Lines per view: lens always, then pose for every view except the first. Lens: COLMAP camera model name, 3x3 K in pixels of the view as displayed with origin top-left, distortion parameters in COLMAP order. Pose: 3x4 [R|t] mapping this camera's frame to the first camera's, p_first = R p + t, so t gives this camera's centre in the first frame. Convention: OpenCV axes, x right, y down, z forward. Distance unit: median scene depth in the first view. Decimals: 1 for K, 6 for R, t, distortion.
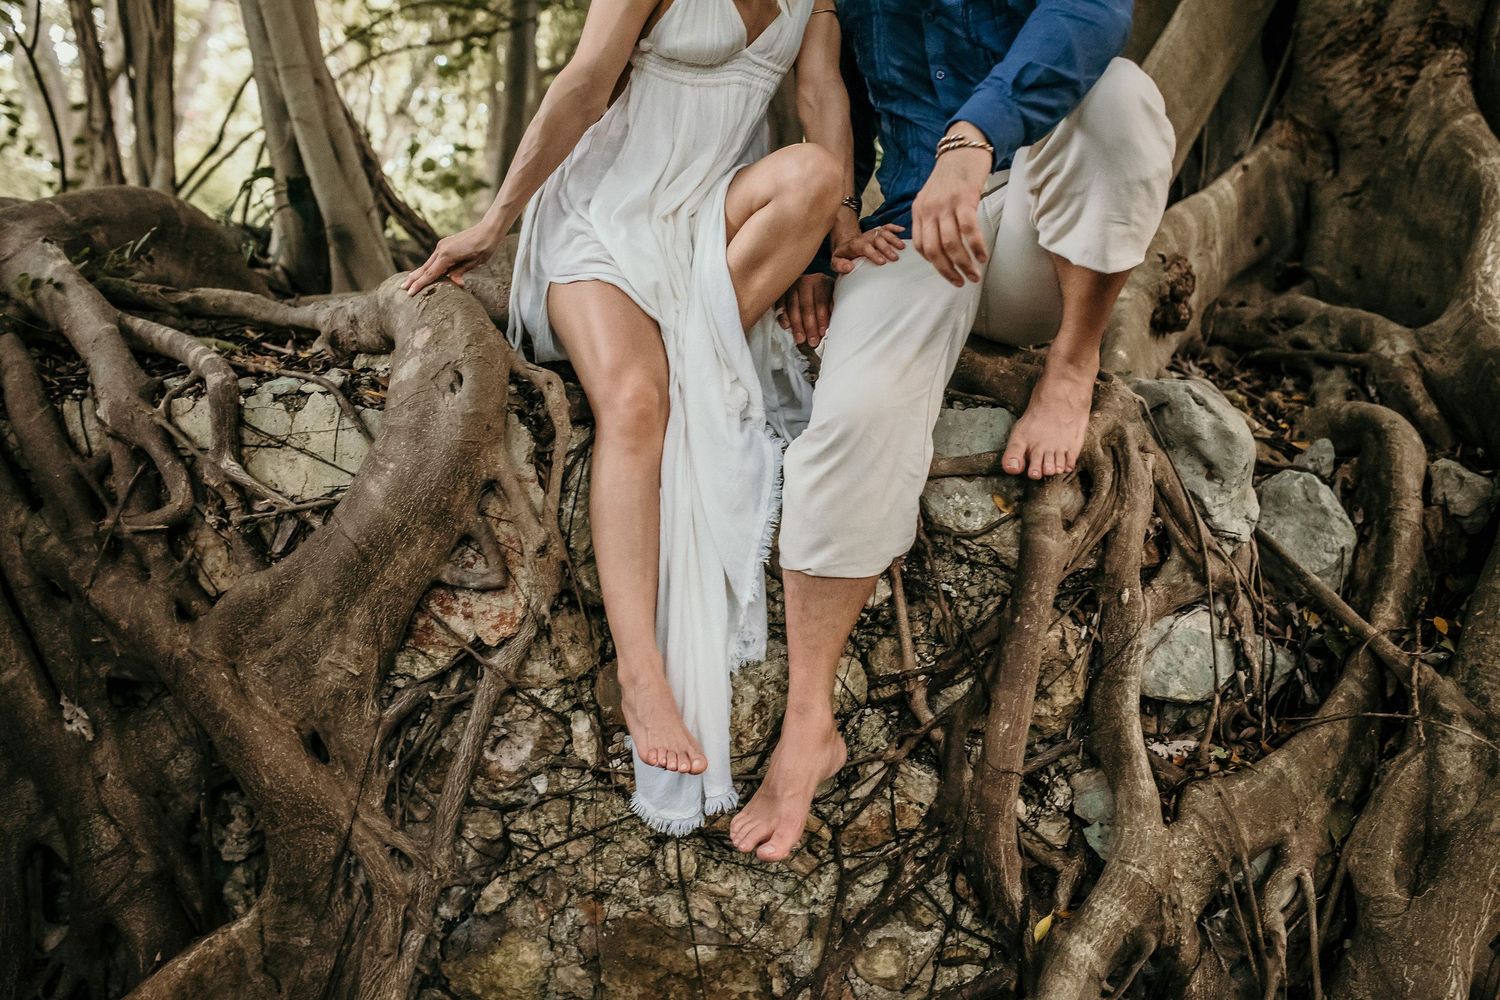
lens RADIAL K [[1427.5, 0, 750.0], [0, 1427.5, 500.0], [0, 0, 1]] dist [-0.088299, 0.150168]
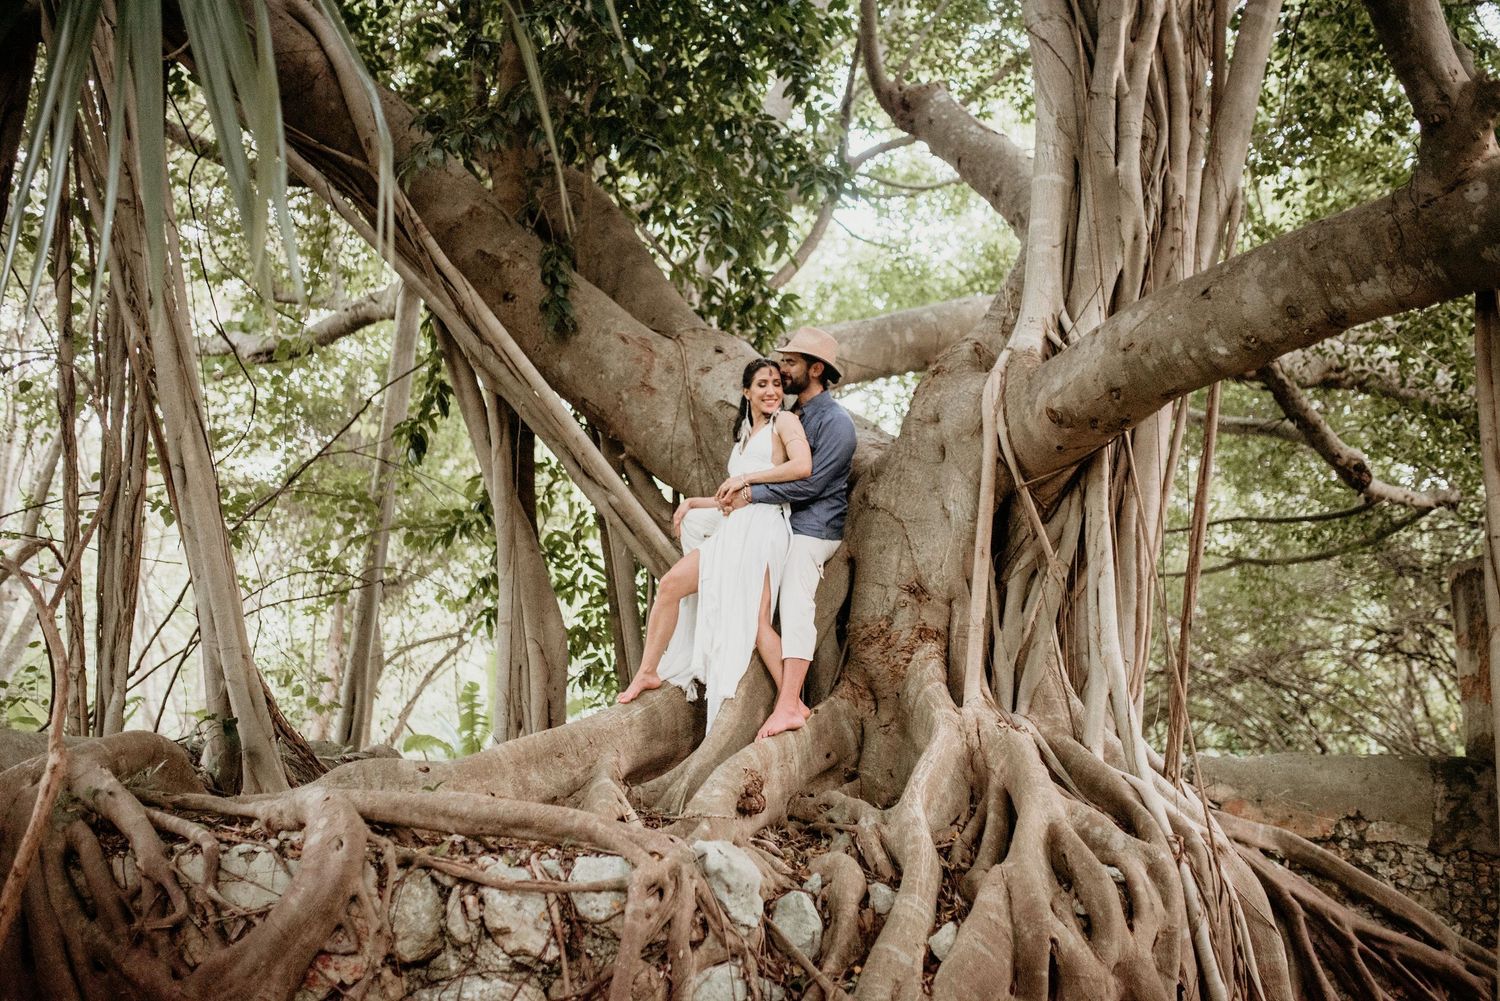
lens RADIAL K [[1427.5, 0, 750.0], [0, 1427.5, 500.5], [0, 0, 1]] dist [-0.088299, 0.150168]
pose [[0.993132, 0.014823, 0.116055, 0.118650], [0.023306, 0.946998, -0.320393, 0.099633], [-0.114653, 0.320897, 0.940149, -1.003227]]
